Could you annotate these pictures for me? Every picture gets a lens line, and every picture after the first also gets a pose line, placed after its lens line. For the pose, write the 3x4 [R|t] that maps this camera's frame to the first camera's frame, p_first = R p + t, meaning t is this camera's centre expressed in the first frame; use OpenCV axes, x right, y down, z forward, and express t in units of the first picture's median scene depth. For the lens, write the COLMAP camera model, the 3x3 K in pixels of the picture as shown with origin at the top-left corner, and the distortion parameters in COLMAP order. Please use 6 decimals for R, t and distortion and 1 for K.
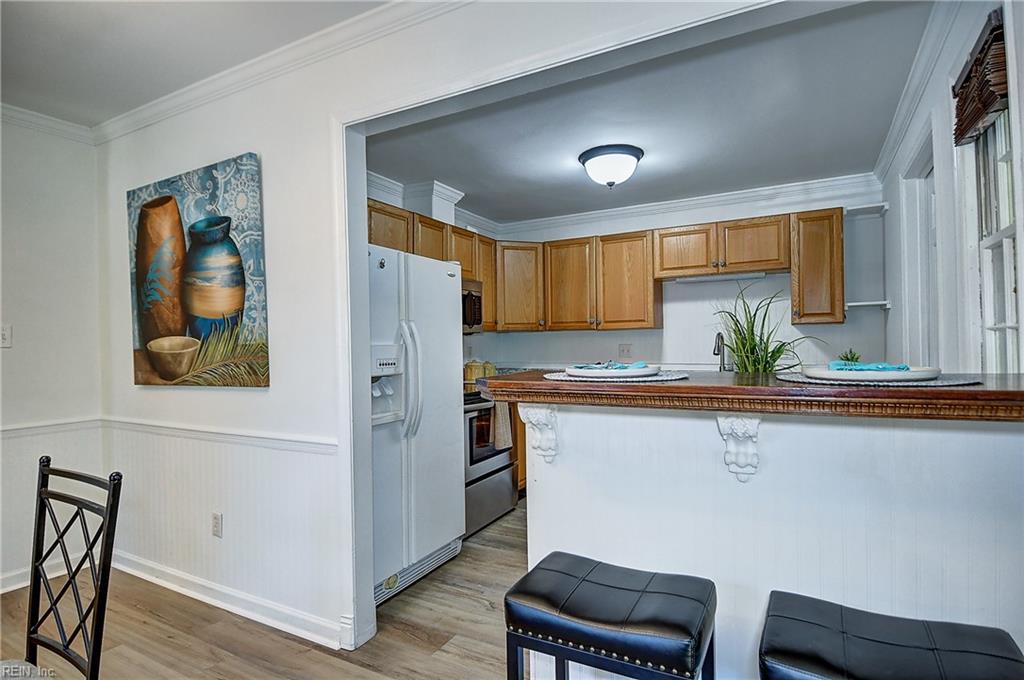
lens RADIAL K [[521.0, 0, 505.1], [0, 521.0, 342.9], [0, 0, 1]] dist [0.001301, -0.000294]
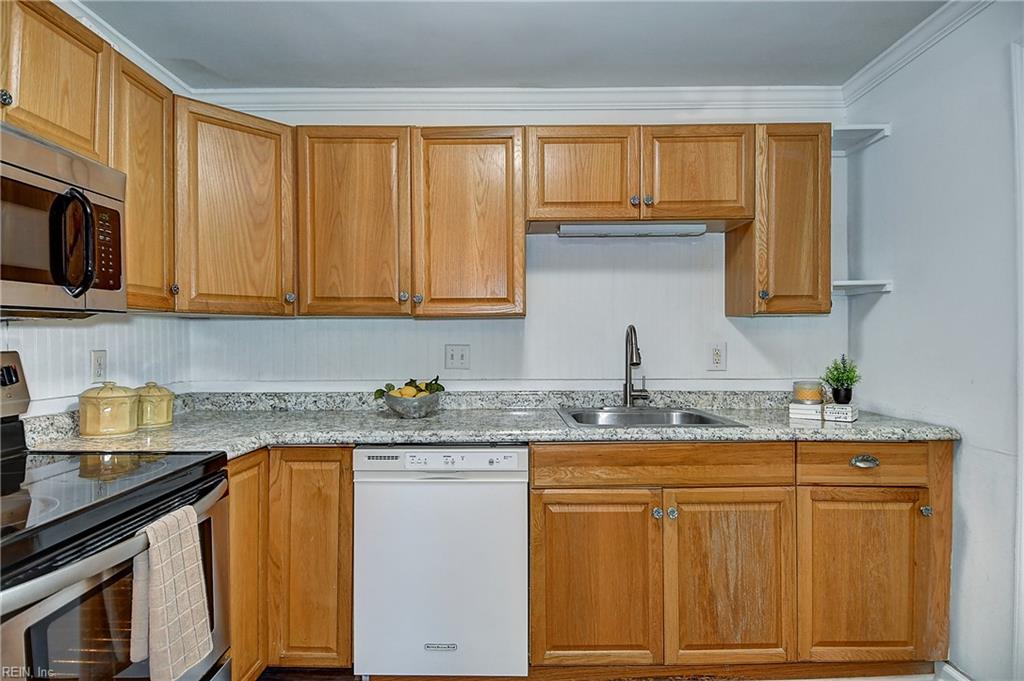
lens RADIAL K [[536.9, 0, 513.3], [0, 536.9, 342.4], [0, 0, 1]] dist [0.054706, -0.060062]
pose [[0.875842, 0.005835, 0.482563, 0.012344], [-0.008452, 0.999959, 0.003249, -0.001807], [-0.482524, -0.006924, 0.875855, 0.532071]]
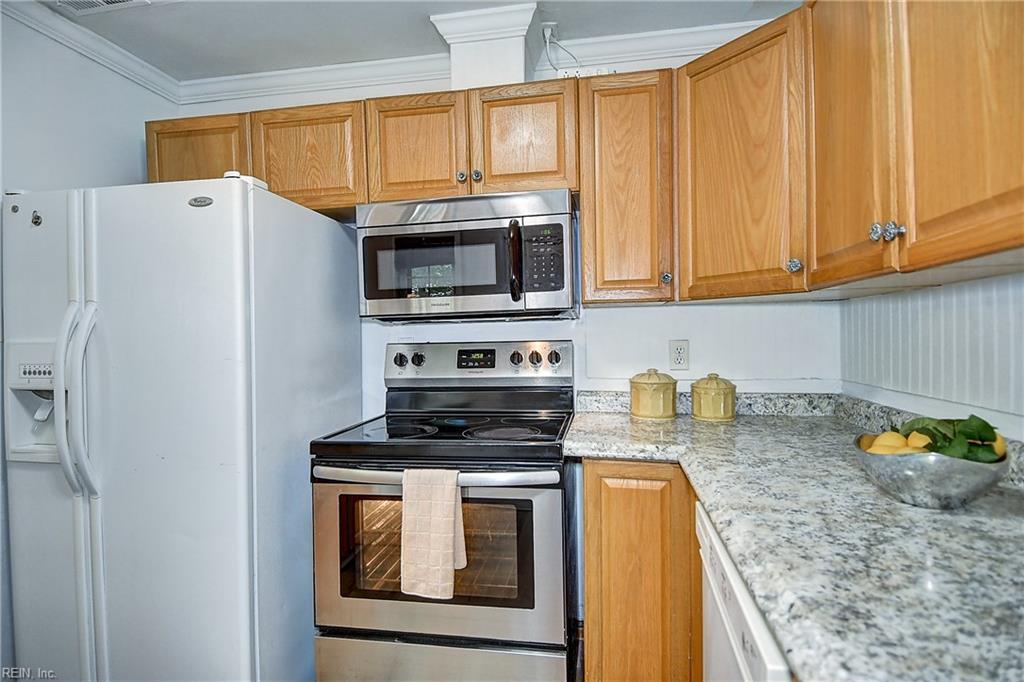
lens RADIAL K [[547.1, 0, 515.7], [0, 547.1, 341.1], [0, 0, 1]] dist [0.010309, -0.021306]
pose [[0.321015, 0.016583, -0.946929, 0.368147], [0.014635, 0.999640, 0.022468, -0.003096], [0.946961, -0.021071, 0.320657, 0.816826]]
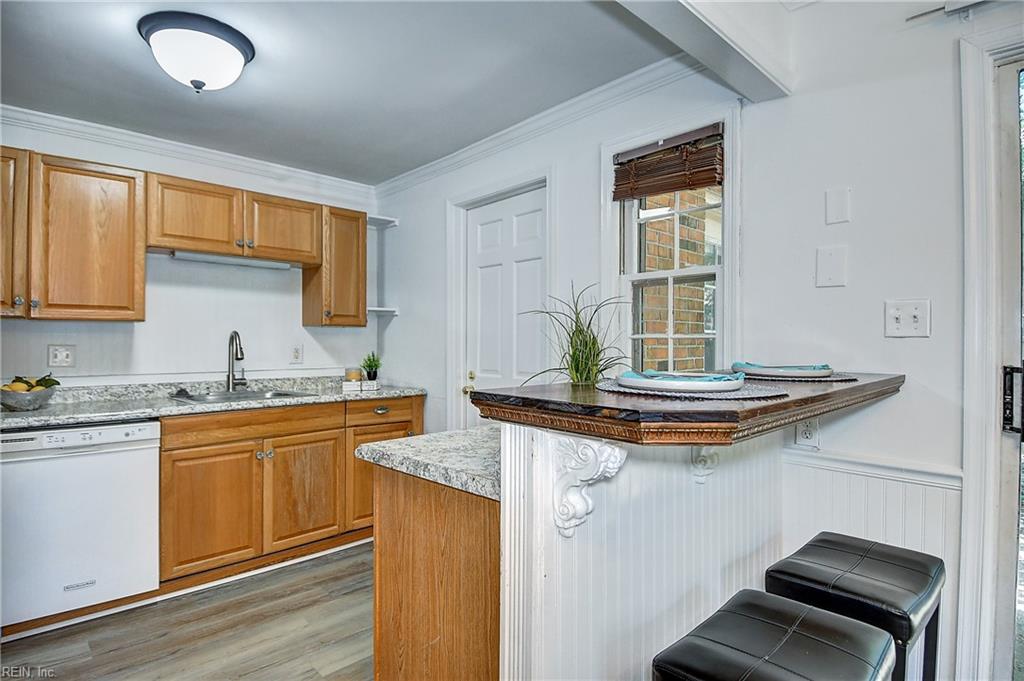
lens RADIAL K [[536.9, 0, 513.3], [0, 536.9, 342.4], [0, 0, 1]] dist [0.054706, -0.060062]
pose [[0.296005, 0.013700, 0.955088, -0.235433], [-0.010111, 0.999886, -0.011209, 0.002150], [-0.955133, -0.006339, 0.296110, 0.352839]]
